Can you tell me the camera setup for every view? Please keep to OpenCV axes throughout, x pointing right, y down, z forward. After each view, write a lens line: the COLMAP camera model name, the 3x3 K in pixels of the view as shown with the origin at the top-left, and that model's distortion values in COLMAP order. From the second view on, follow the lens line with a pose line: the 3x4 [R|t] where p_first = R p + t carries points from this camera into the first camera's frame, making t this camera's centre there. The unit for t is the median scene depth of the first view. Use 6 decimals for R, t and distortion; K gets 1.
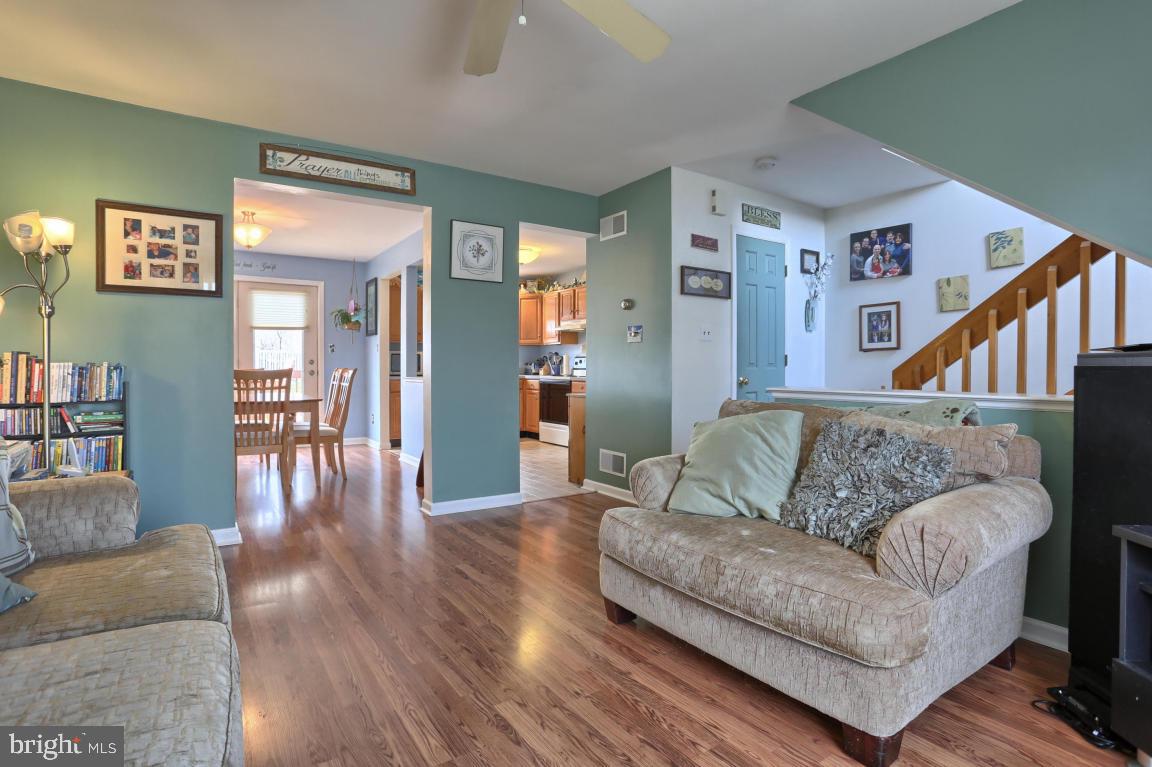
lens RADIAL K [[572.7, 0, 574.2], [0, 572.7, 367.4], [0, 0, 1]] dist [-0.067586, 0.030920]
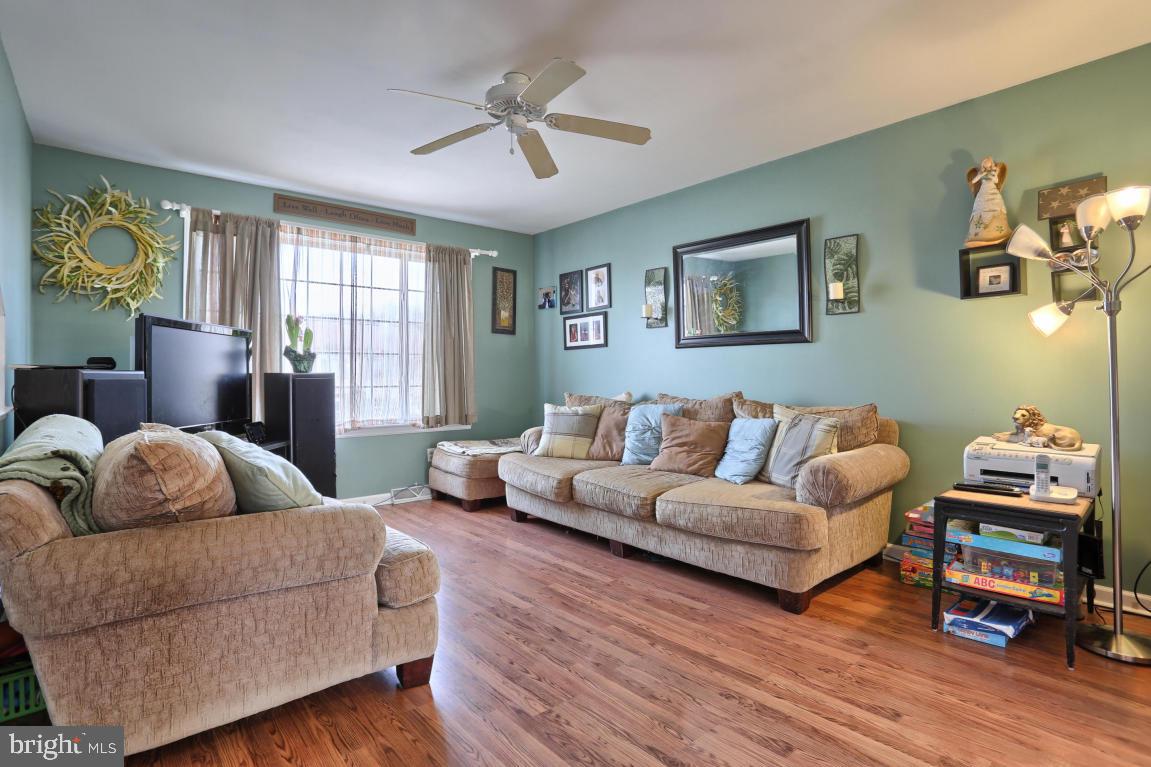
lens RADIAL K [[571.9, 0, 571.3], [0, 571.9, 375.3], [0, 0, 1]] dist [-0.073350, 0.036117]
pose [[-0.994225, 0.000541, -0.107313, -0.017360], [0.001363, 0.999970, -0.007588, -0.000598], [0.107306, -0.007690, -0.994196, 0.549678]]
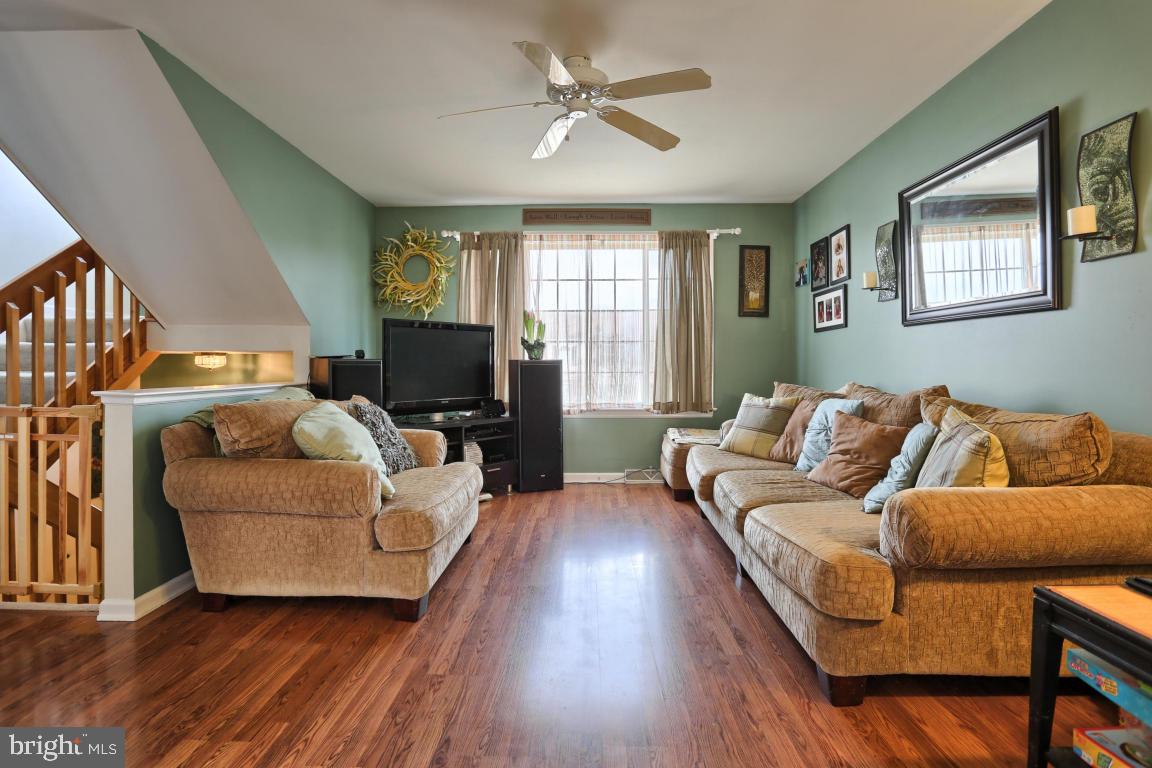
lens RADIAL K [[572.4, 0, 571.8], [0, 572.4, 375.8], [0, 0, 1]] dist [-0.073350, 0.036117]
pose [[-0.811139, -0.014315, 0.584678, -0.216315], [-0.003918, 0.999811, 0.019042, -0.001626], [-0.584840, 0.013155, -0.811042, 0.486284]]
